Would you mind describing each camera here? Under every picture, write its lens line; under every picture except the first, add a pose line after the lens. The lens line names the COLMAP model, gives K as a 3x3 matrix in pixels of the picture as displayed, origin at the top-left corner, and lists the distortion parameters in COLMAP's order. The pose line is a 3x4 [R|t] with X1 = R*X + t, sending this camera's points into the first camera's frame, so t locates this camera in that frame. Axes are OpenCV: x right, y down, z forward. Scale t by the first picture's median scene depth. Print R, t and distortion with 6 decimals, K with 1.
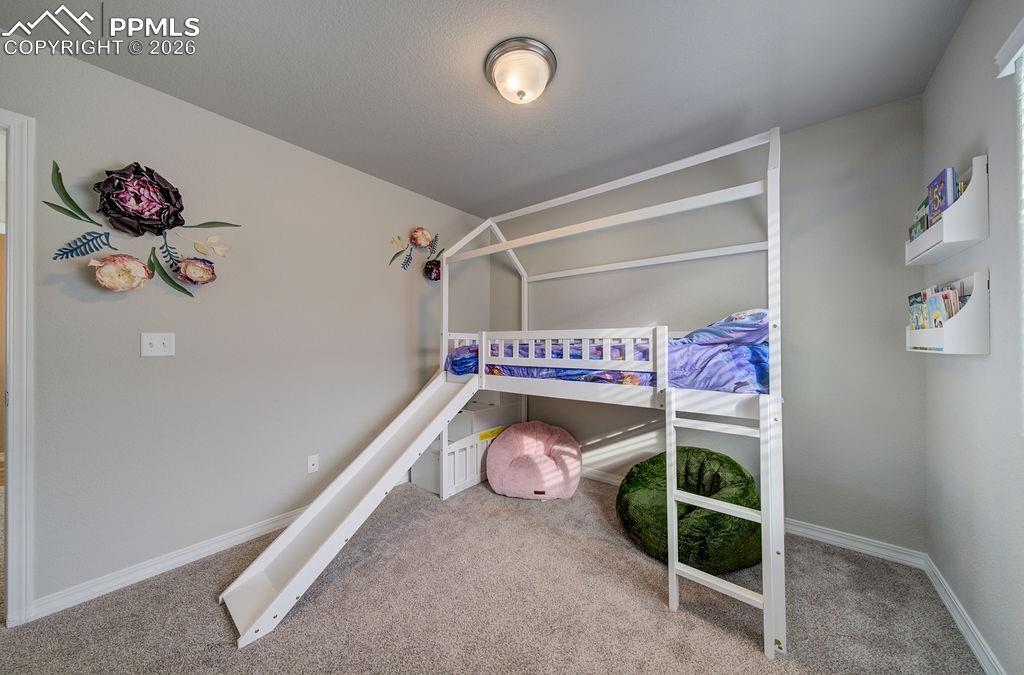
lens RADIAL K [[343.5, 0, 509.1], [0, 343.5, 338.5], [0, 0, 1]] dist [0.000264, 0.000716]
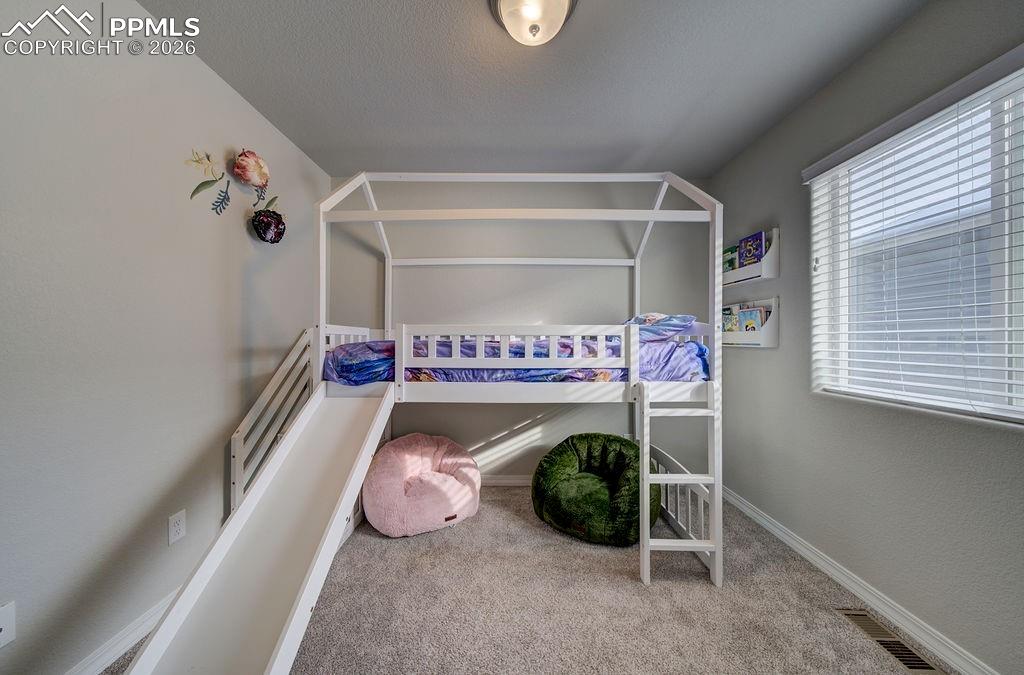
lens RADIAL K [[343.5, 0, 511.2], [0, 343.5, 338.9], [0, 0, 1]] dist [0.000264, 0.000716]
pose [[0.774484, 0.007094, 0.632554, -0.378384], [-0.011304, 0.999933, 0.002627, 0.007285], [-0.632493, -0.009185, 0.774512, 0.296794]]
